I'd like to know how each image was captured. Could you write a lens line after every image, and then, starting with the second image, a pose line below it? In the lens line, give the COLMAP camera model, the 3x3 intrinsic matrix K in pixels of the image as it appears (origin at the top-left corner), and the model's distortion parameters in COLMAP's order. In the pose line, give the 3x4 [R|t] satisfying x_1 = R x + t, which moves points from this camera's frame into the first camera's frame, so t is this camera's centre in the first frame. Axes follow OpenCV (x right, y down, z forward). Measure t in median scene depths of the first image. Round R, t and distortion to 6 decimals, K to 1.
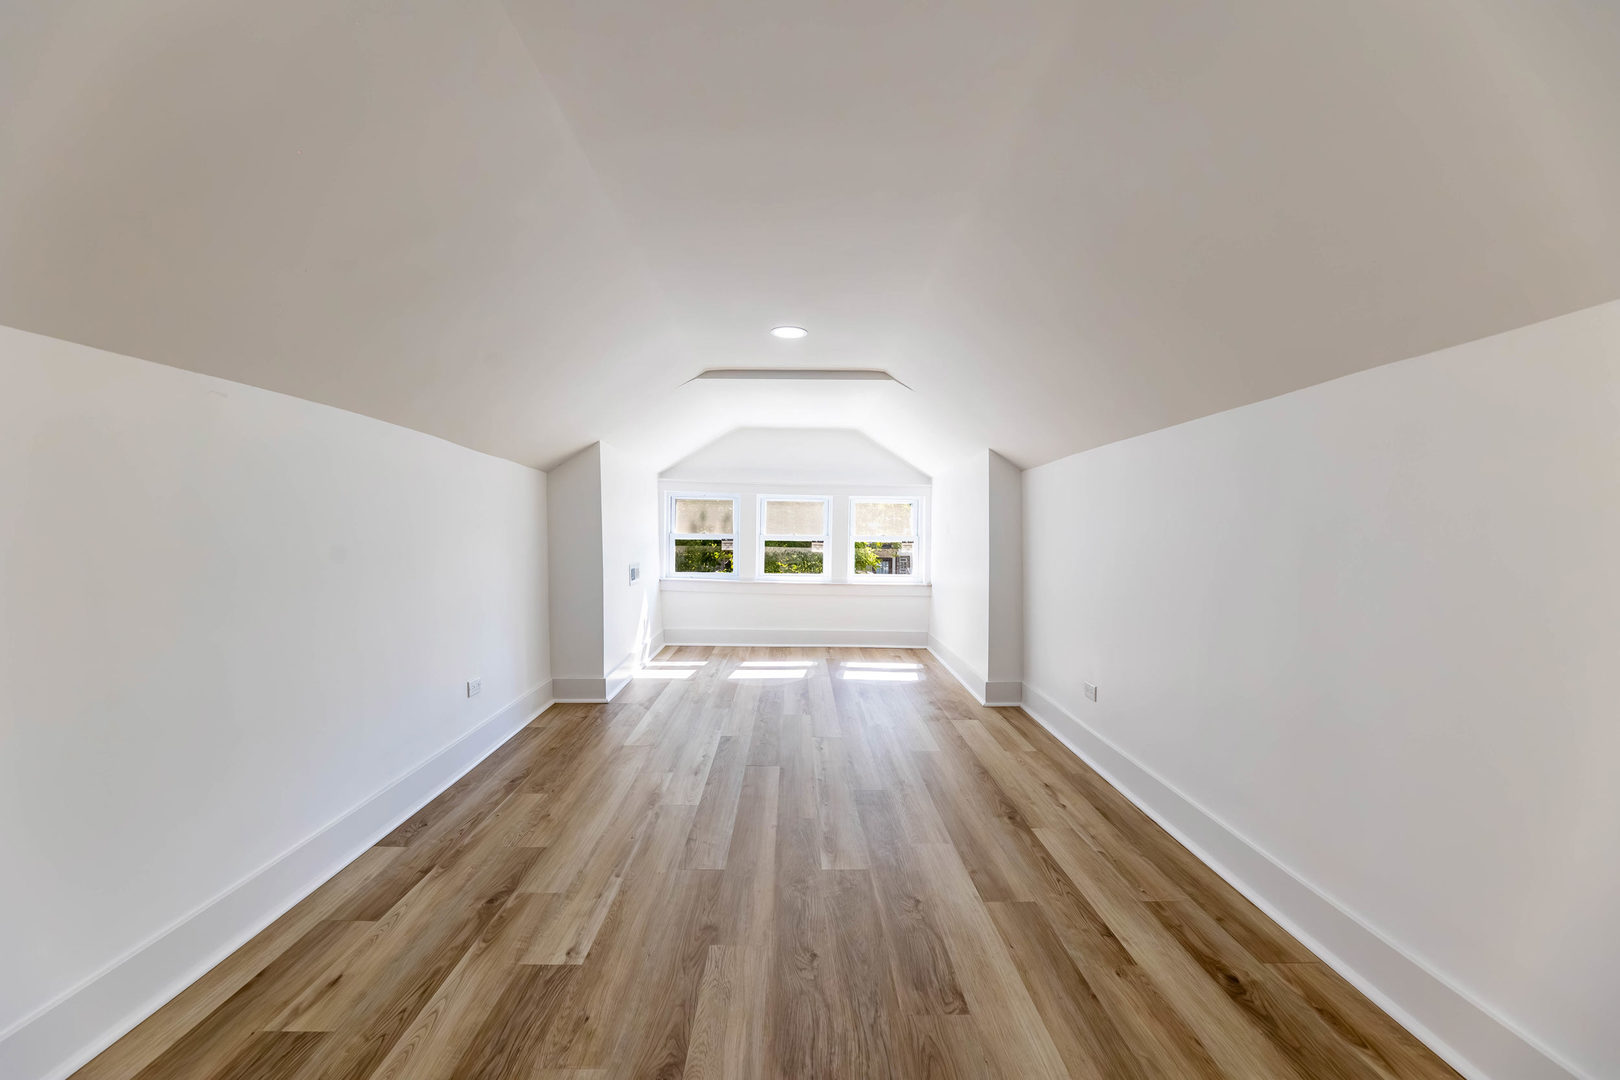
lens RADIAL K [[653.7, 0, 808.6], [0, 653.7, 535.9], [0, 0, 1]] dist [-0.002865, -0.000058]
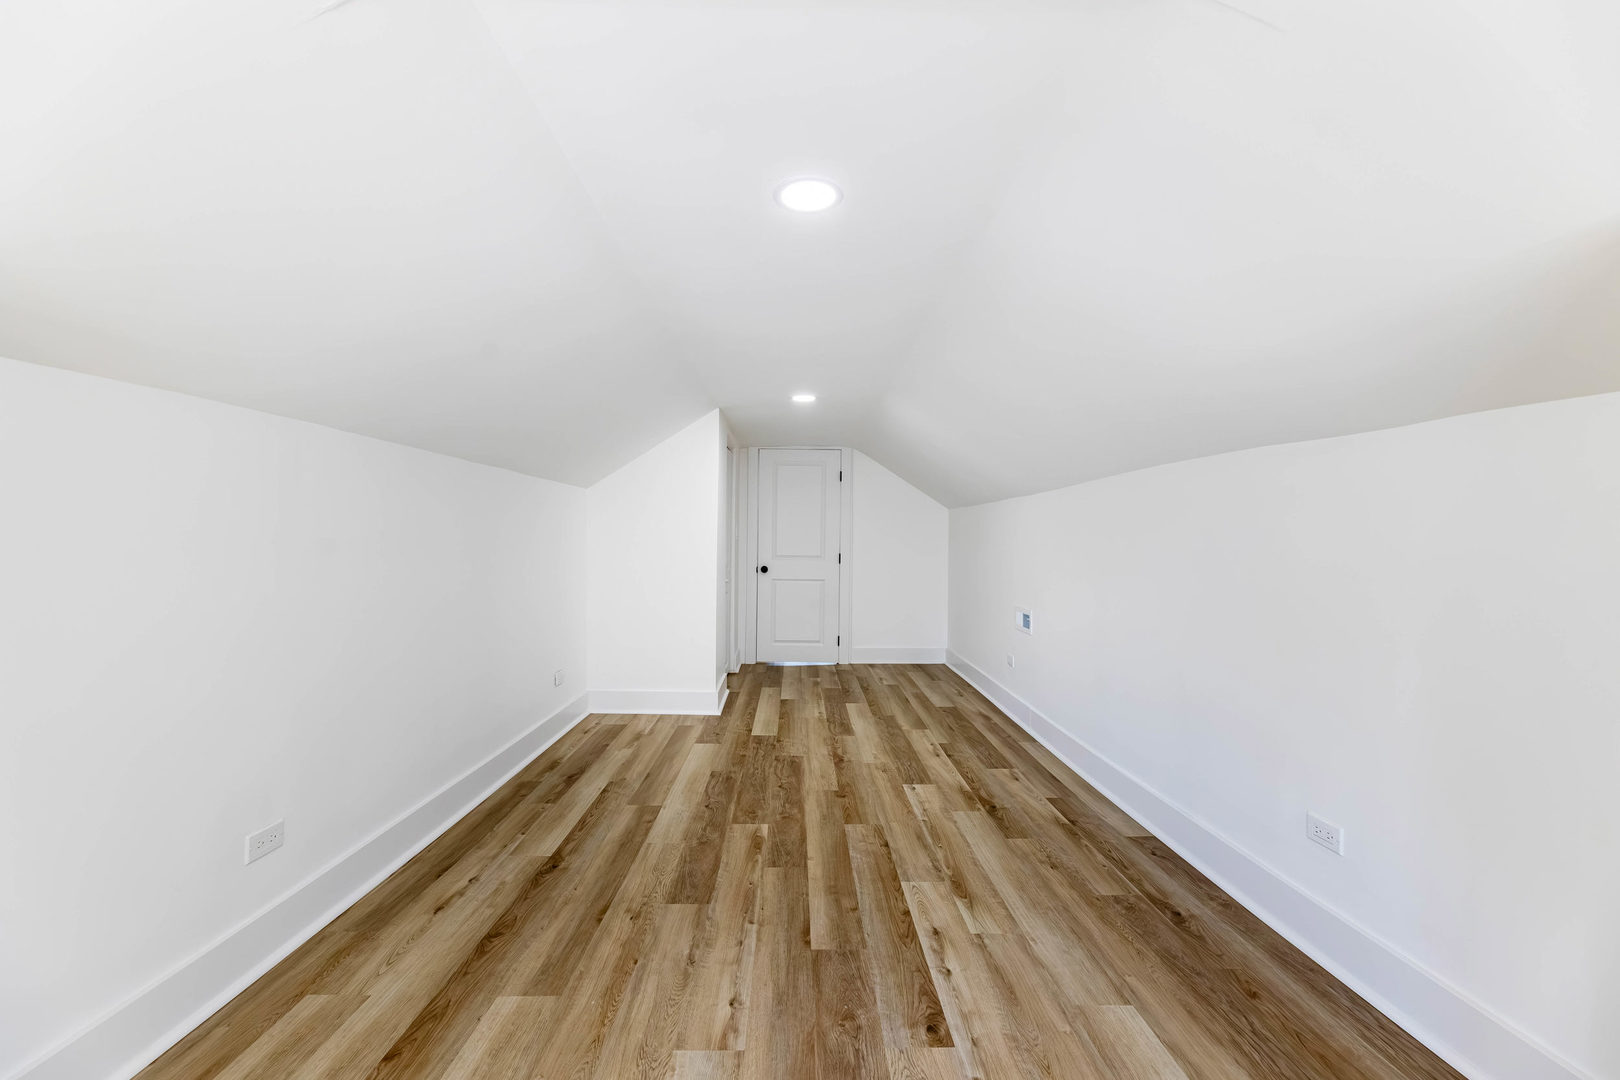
lens RADIAL K [[653.7, 0, 812.9], [0, 653.7, 543.6], [0, 0, 1]] dist [-0.002865, -0.000058]
pose [[-0.999878, -0.014701, -0.005199, -0.047856], [-0.014755, 0.999836, 0.010517, -0.044610], [0.005044, 0.010592, -0.999931, 2.088569]]
